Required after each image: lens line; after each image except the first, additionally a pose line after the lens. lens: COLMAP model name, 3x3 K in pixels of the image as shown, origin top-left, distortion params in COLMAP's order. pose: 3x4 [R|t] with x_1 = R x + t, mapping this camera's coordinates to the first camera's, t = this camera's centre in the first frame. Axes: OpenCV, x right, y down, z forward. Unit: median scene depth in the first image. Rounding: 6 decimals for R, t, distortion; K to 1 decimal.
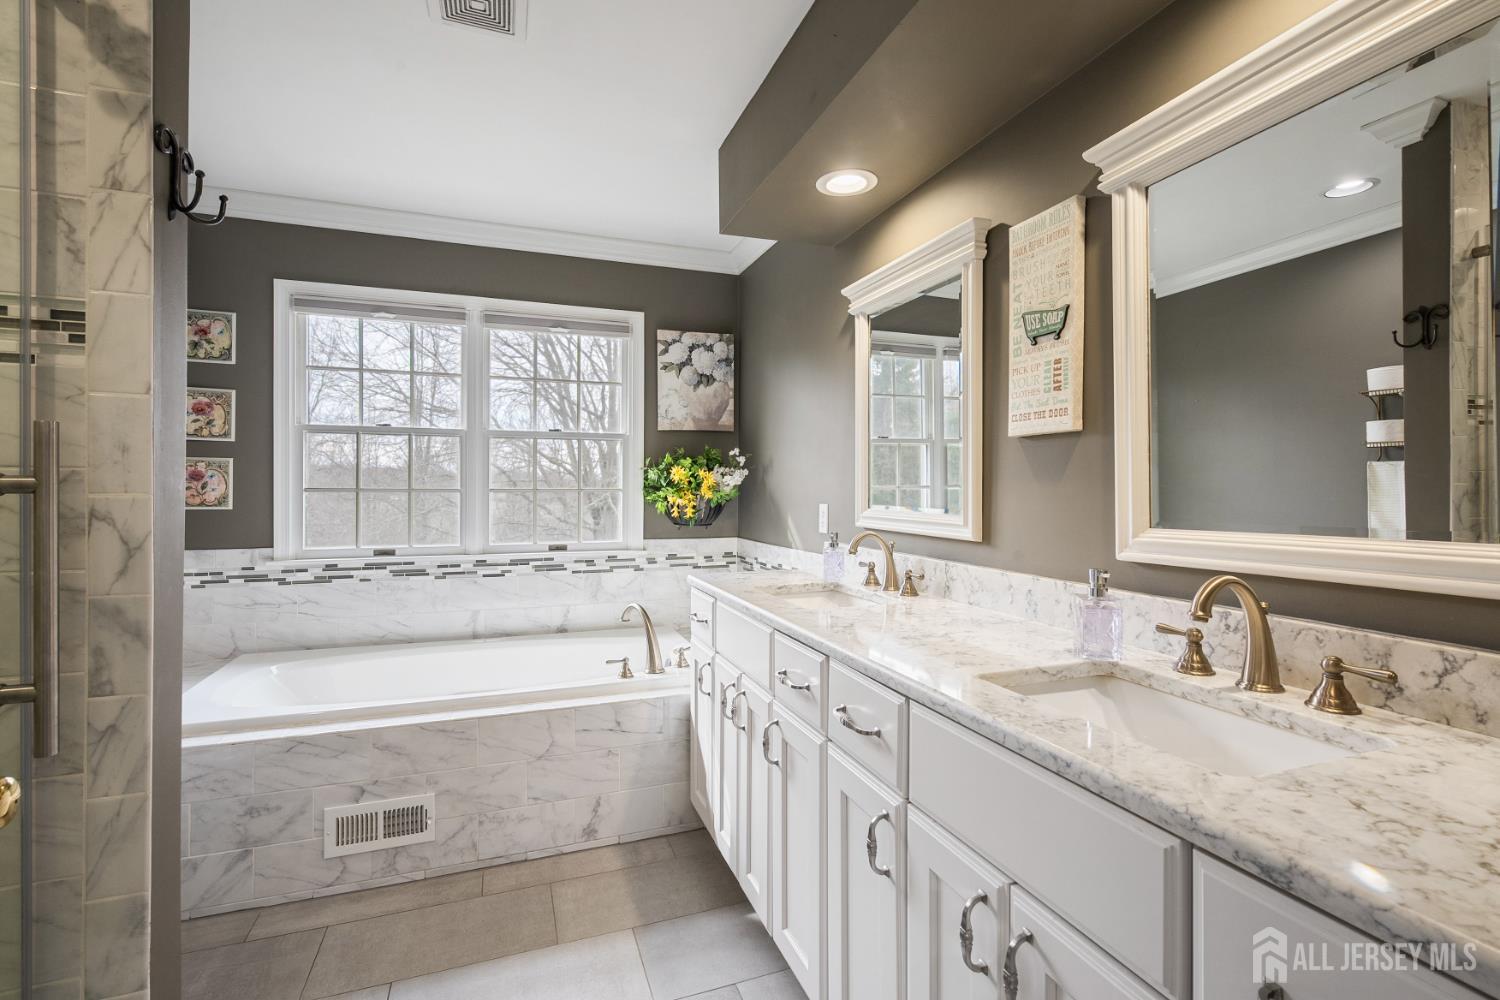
lens RADIAL K [[675.4, 0, 749.3], [0, 675.4, 501.8], [0, 0, 1]] dist [-0.002577, 0.000914]
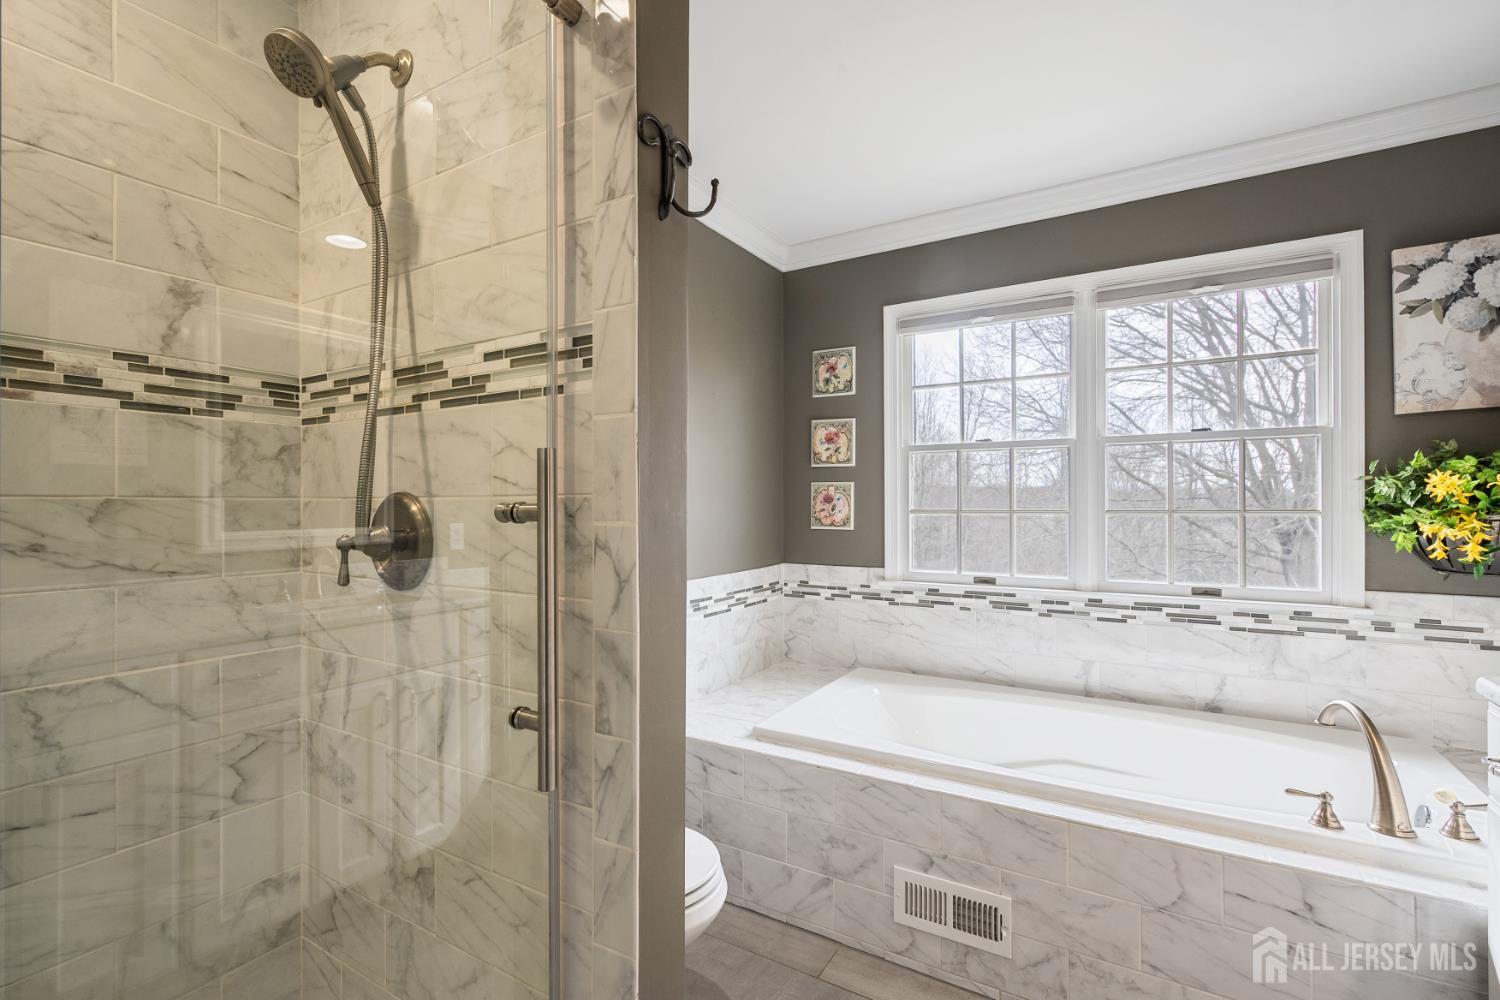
lens RADIAL K [[675.4, 0, 749.3], [0, 675.4, 501.8], [0, 0, 1]] dist [-0.002577, 0.000914]
pose [[0.624317, -0.009498, -0.781113, -0.026580], [-0.012433, 0.999679, -0.022093, -0.006704], [0.781072, 0.023505, 0.623999, 0.179162]]
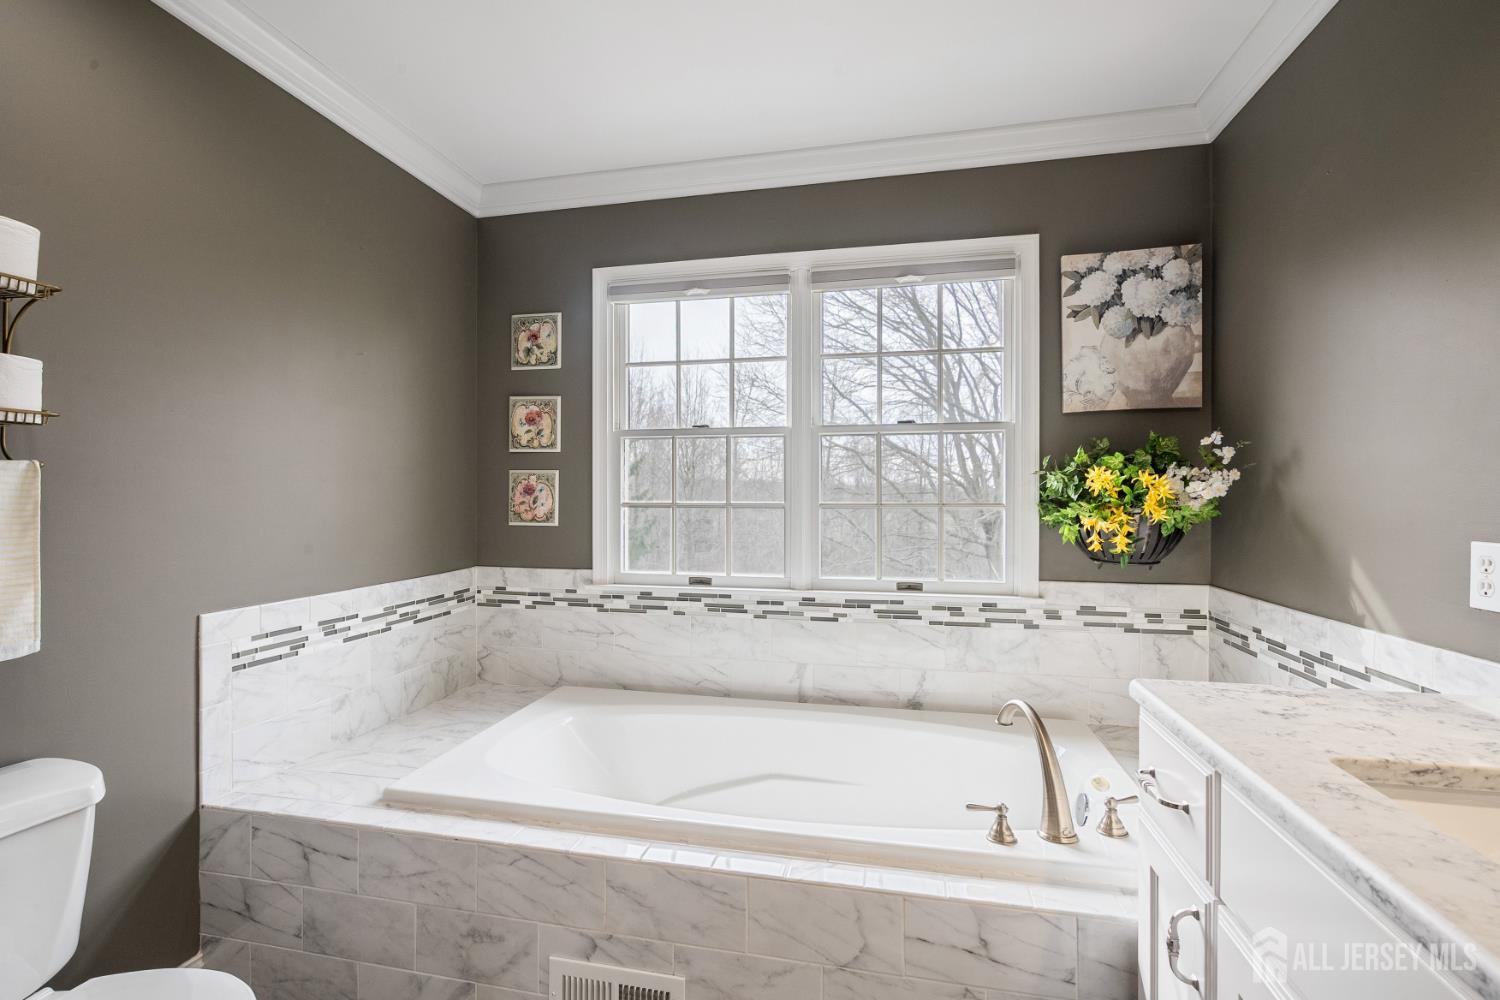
lens RADIAL K [[672.2, 0, 747.7], [0, 672.2, 493.7], [0, 0, 1]] dist [-0.004098, 0.000392]
pose [[0.841327, -0.005962, -0.540493, -0.046845], [-0.010375, 0.999577, -0.027175, -0.009474], [0.540426, 0.028471, 0.840909, 0.332161]]
